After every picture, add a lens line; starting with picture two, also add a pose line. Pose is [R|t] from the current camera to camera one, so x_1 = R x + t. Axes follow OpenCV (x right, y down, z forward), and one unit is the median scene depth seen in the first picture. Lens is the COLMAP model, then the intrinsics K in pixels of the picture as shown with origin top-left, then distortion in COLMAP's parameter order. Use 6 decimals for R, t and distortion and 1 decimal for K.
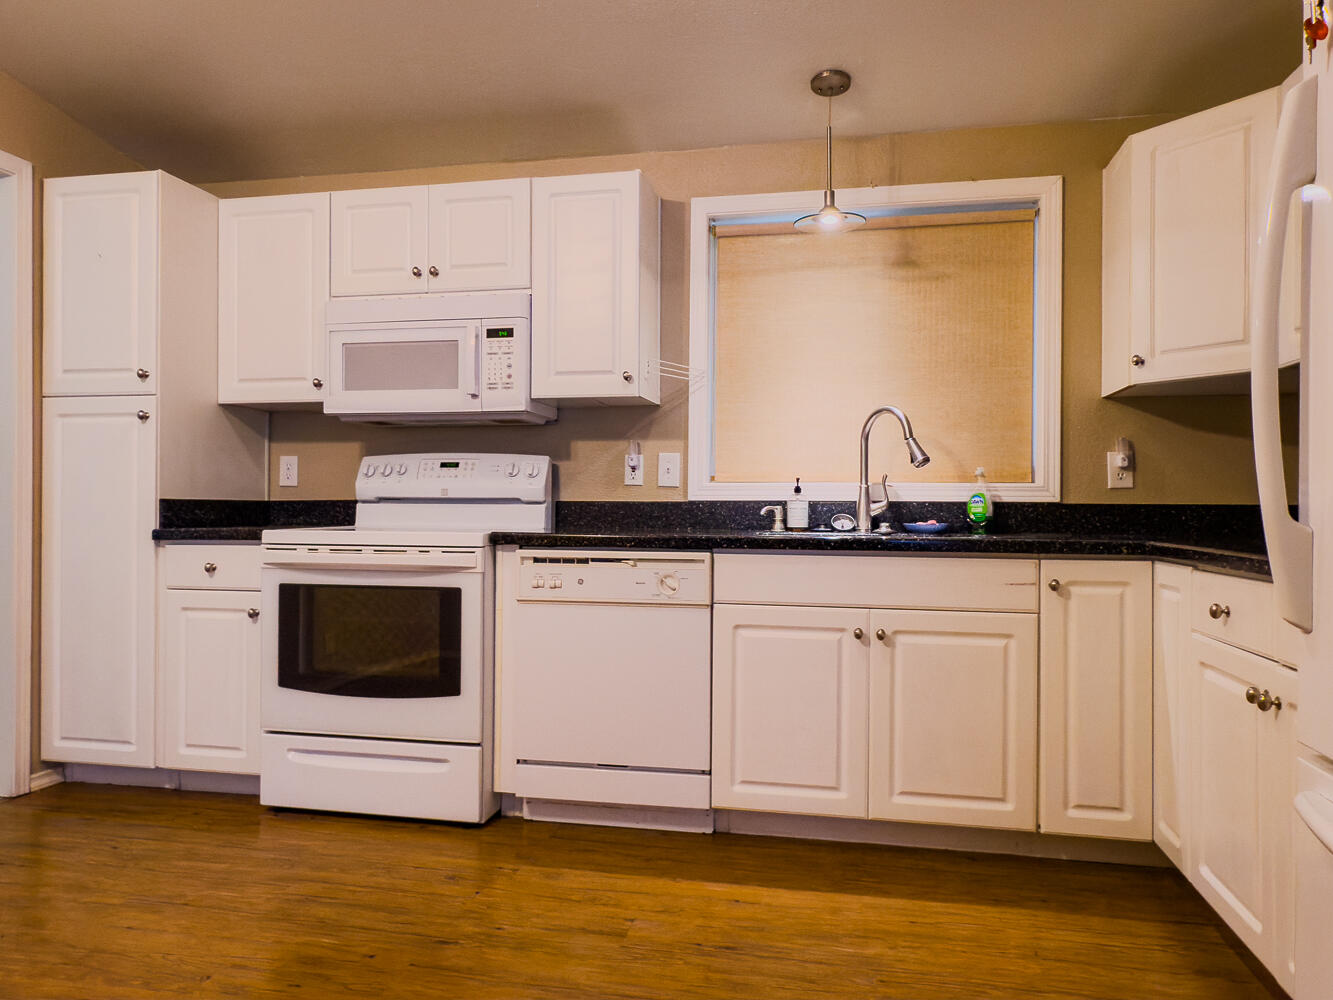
lens RADIAL K [[927.5, 0, 658.8], [0, 927.5, 503.5], [0, 0, 1]] dist [0.007268, -0.007890]
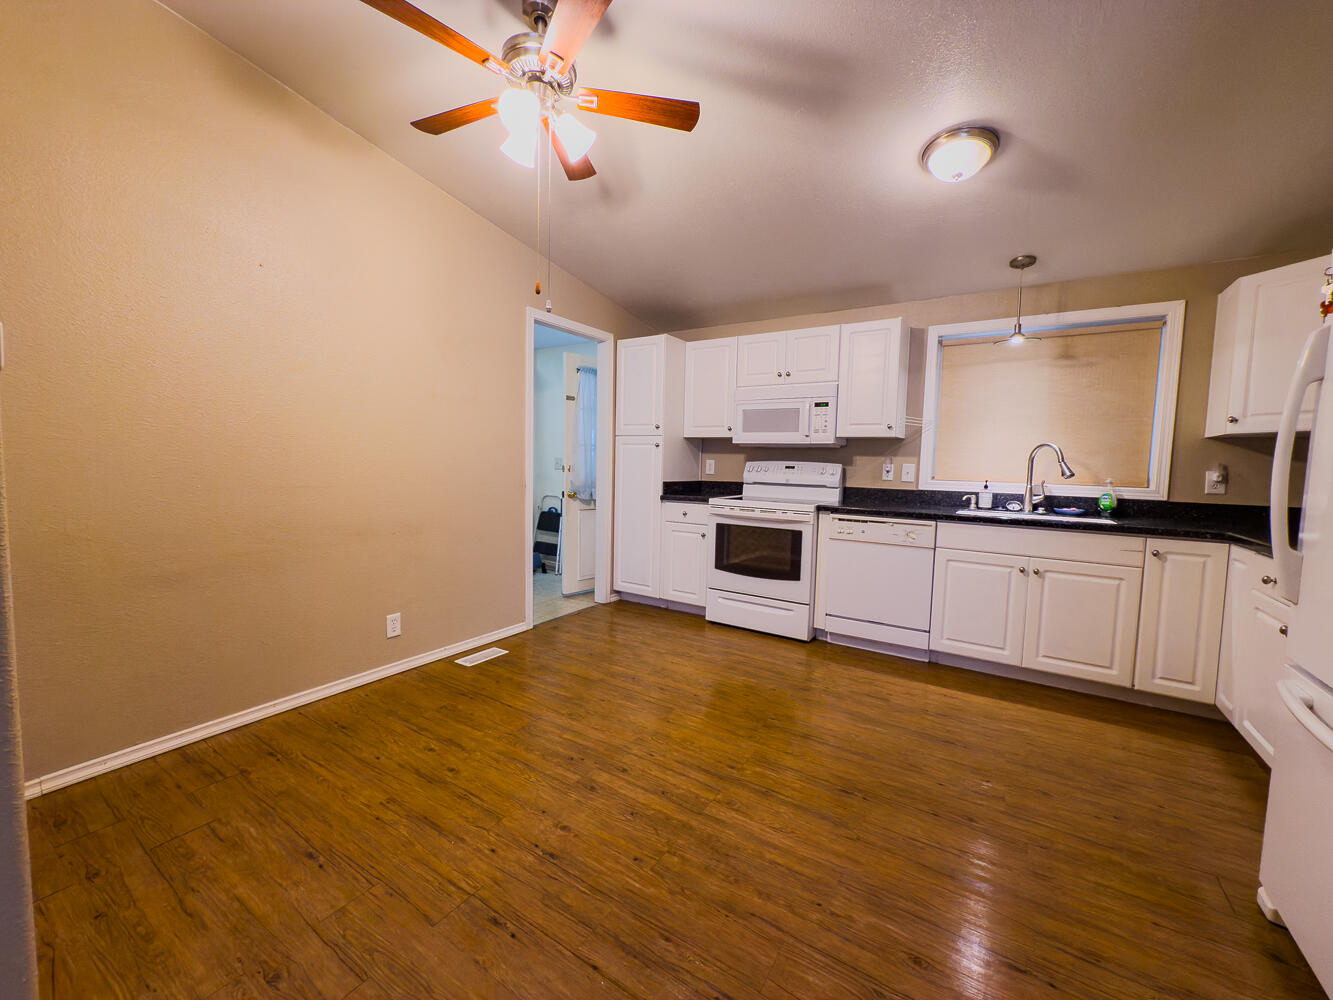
lens RADIAL K [[532.2, 0, 665.1], [0, 532.2, 498.9], [0, 0, 1]] dist [0.000787, 0.000252]
pose [[0.933670, 0.042179, -0.355641, -0.070575], [-0.018147, 0.997337, 0.070642, -0.056457], [0.357673, -0.059502, 0.931949, -0.217223]]
